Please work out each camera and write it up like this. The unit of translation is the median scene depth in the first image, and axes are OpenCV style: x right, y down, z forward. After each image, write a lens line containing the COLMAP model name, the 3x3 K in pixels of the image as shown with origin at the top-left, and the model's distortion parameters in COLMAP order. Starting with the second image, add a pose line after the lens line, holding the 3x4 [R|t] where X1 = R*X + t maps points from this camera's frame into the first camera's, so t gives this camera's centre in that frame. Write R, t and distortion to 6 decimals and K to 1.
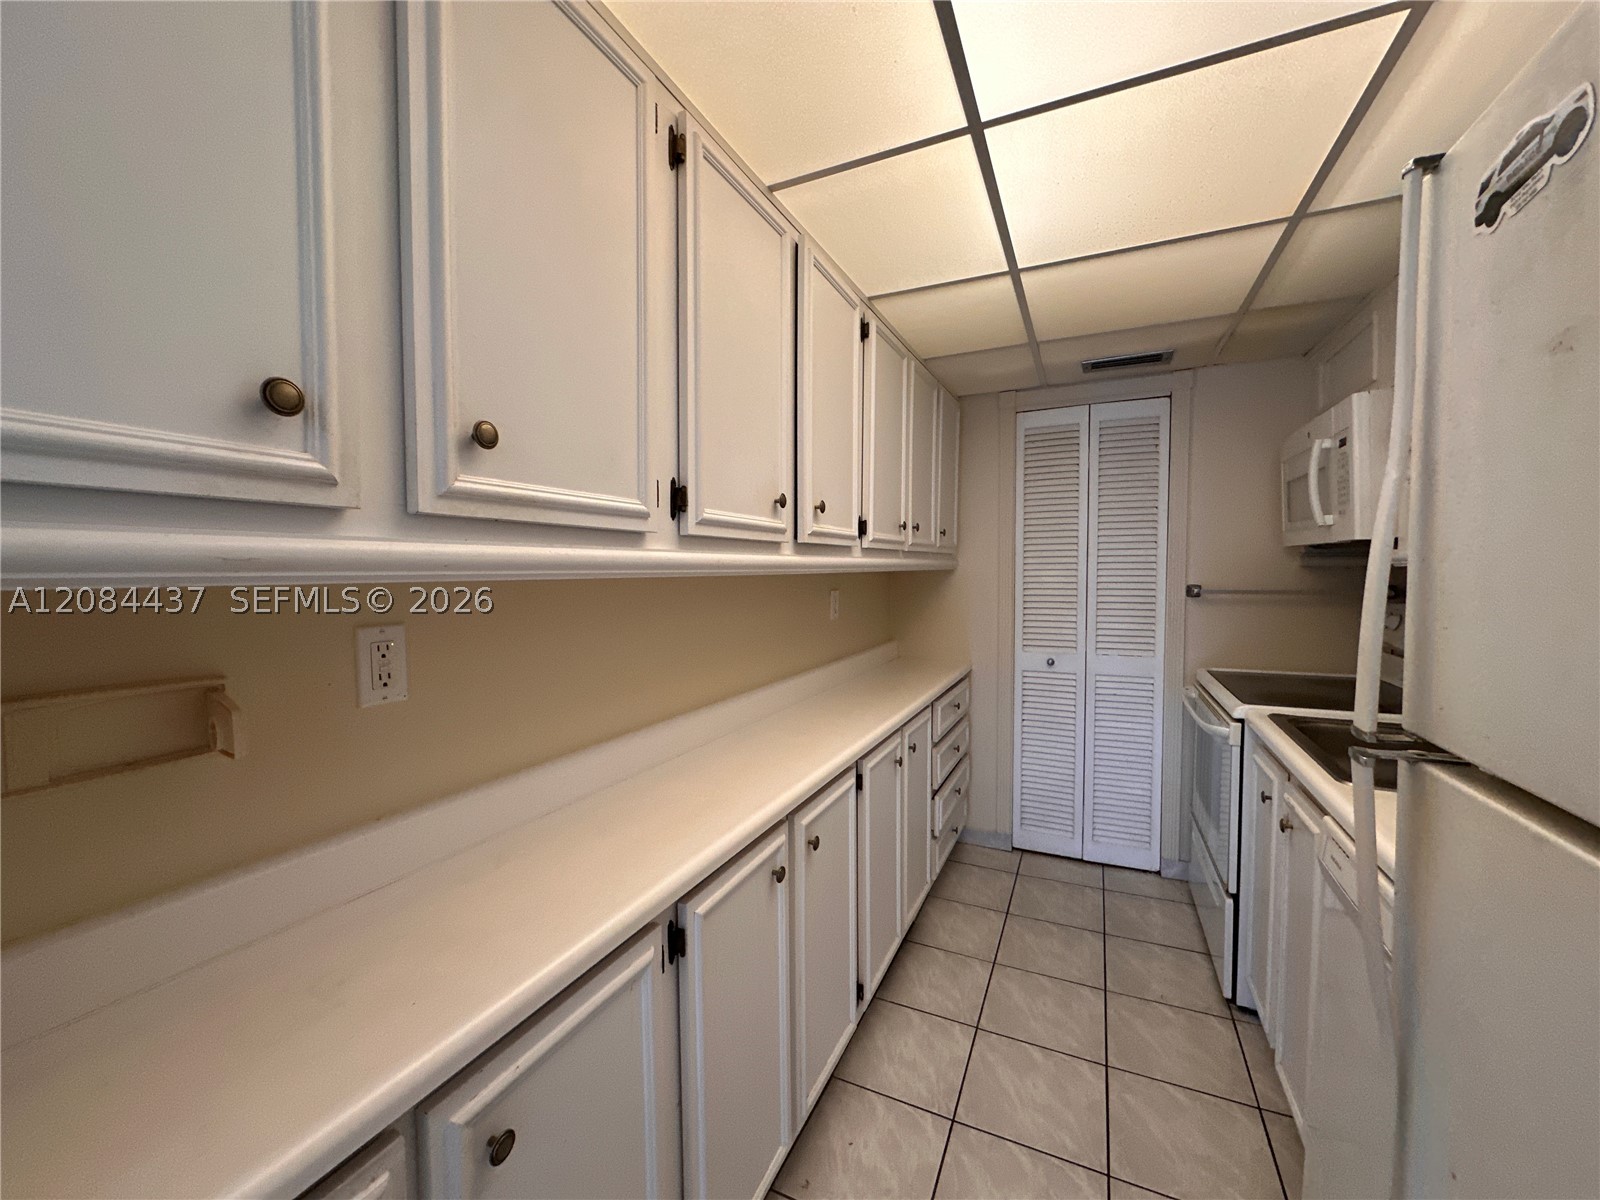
lens RADIAL K [[639.6, 0, 798.7], [0, 639.6, 599.4], [0, 0, 1]] dist [-0.003993, 0.000750]
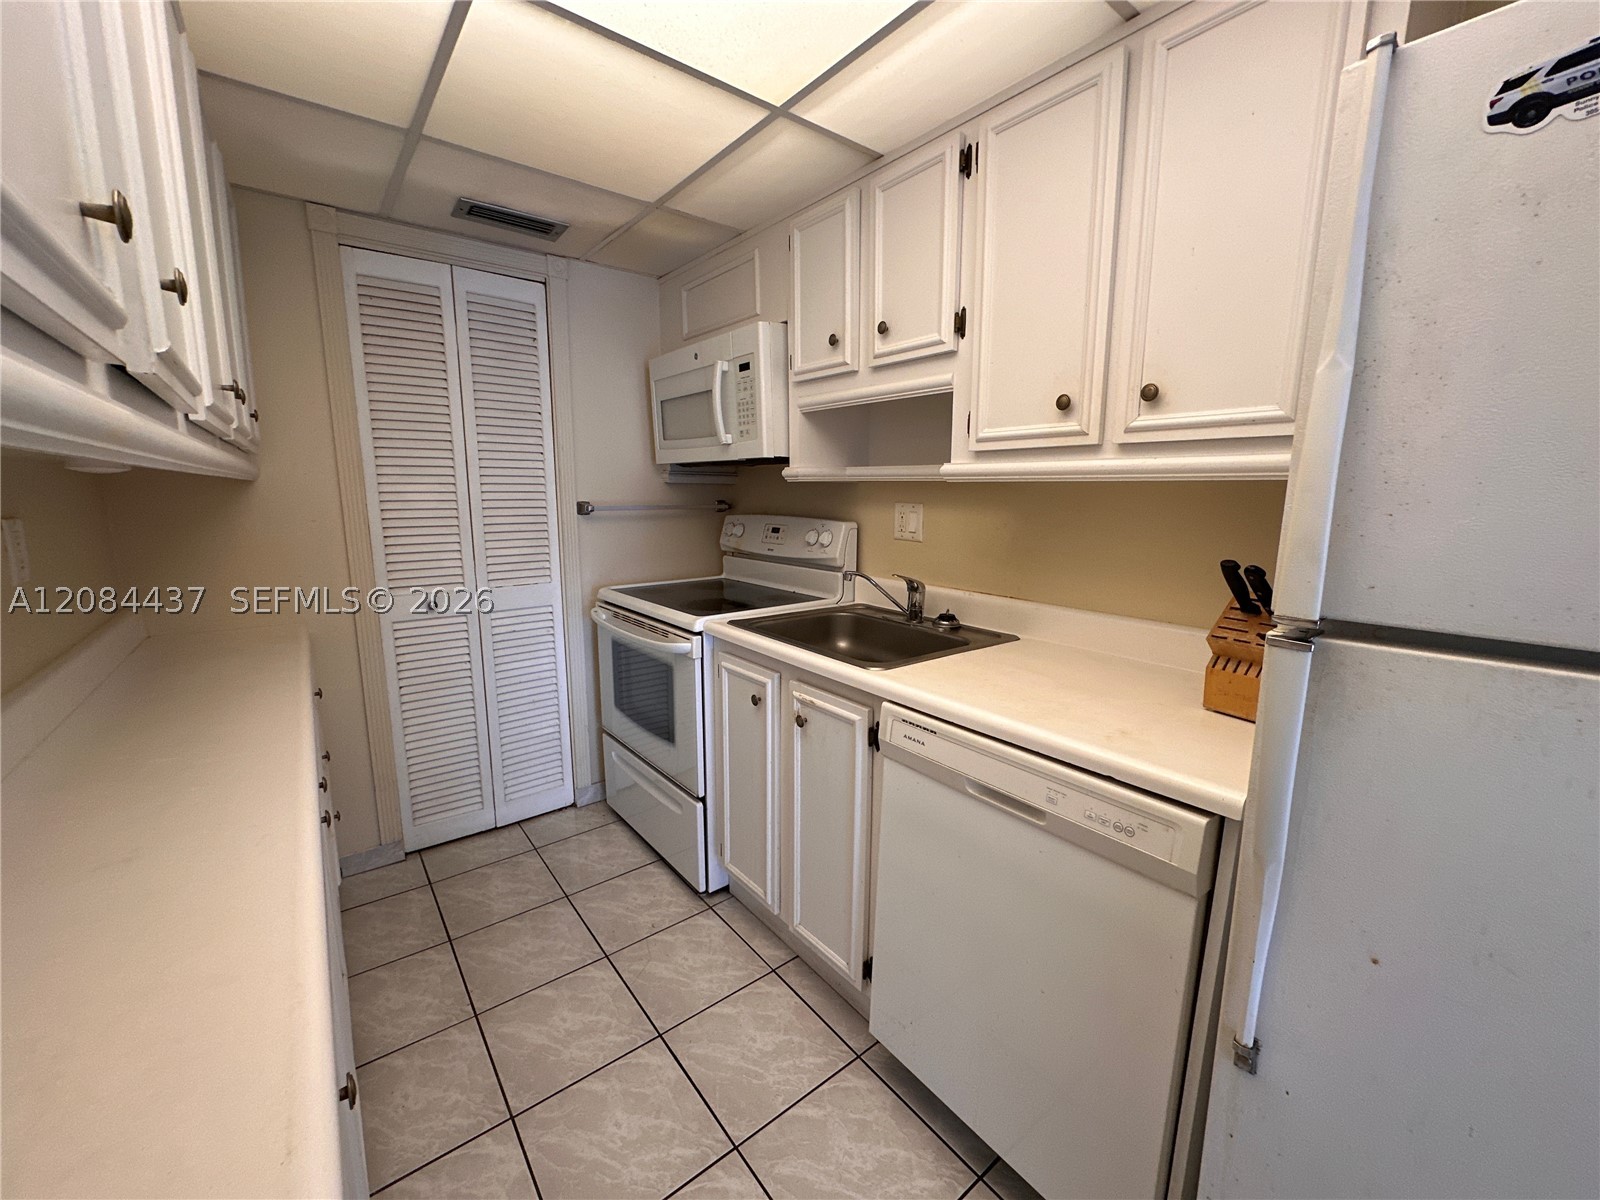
lens RADIAL K [[639.6, 0, 800.5], [0, 639.6, 599.8], [0, 0, 1]] dist [-0.003993, 0.000750]
pose [[0.453628, -0.142633, 0.879703, -0.123598], [0.037004, 0.989273, 0.141317, -0.001320], [-0.890422, -0.031553, 0.454040, 0.390502]]
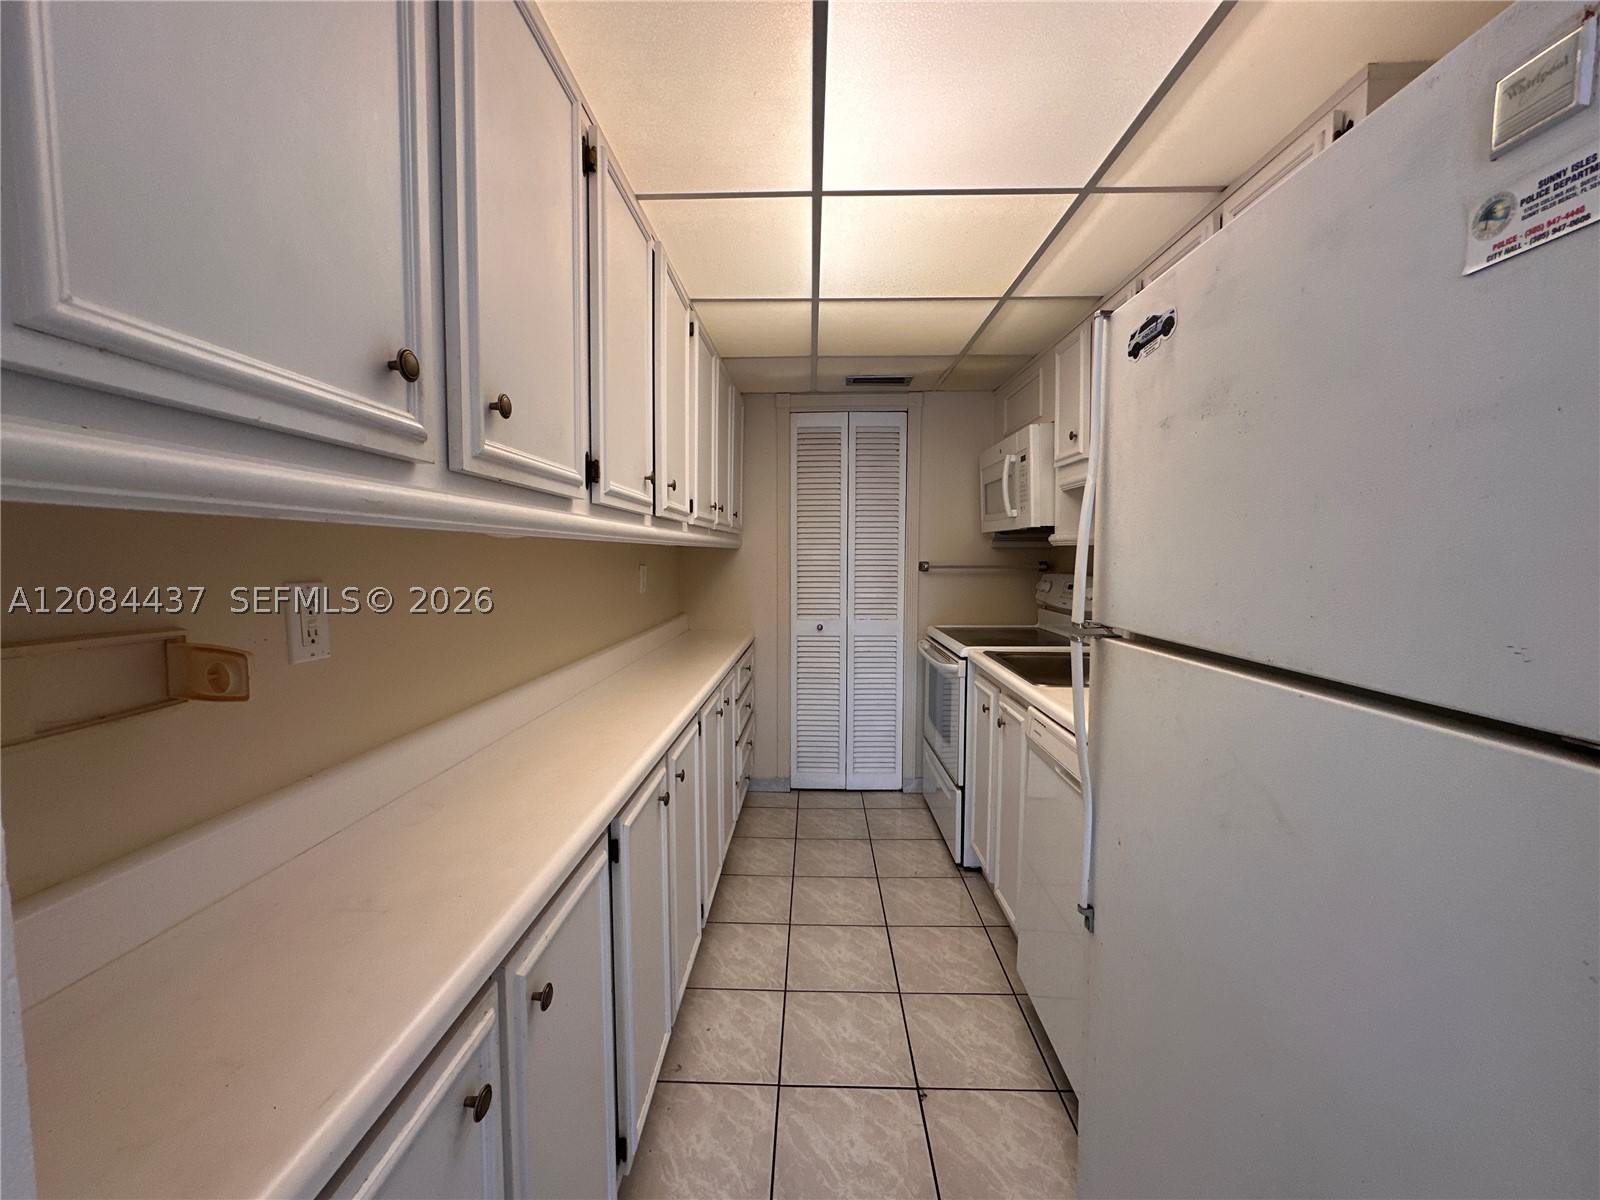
lens RADIAL K [[639.6, 0, 801.5], [0, 639.6, 599.5], [0, 0, 1]] dist [-0.003993, 0.000750]
pose [[0.915203, -0.021318, 0.402429, -0.171604], [0.012724, 0.999631, 0.024016, 0.026546], [-0.402793, -0.016859, 0.915136, -0.104714]]
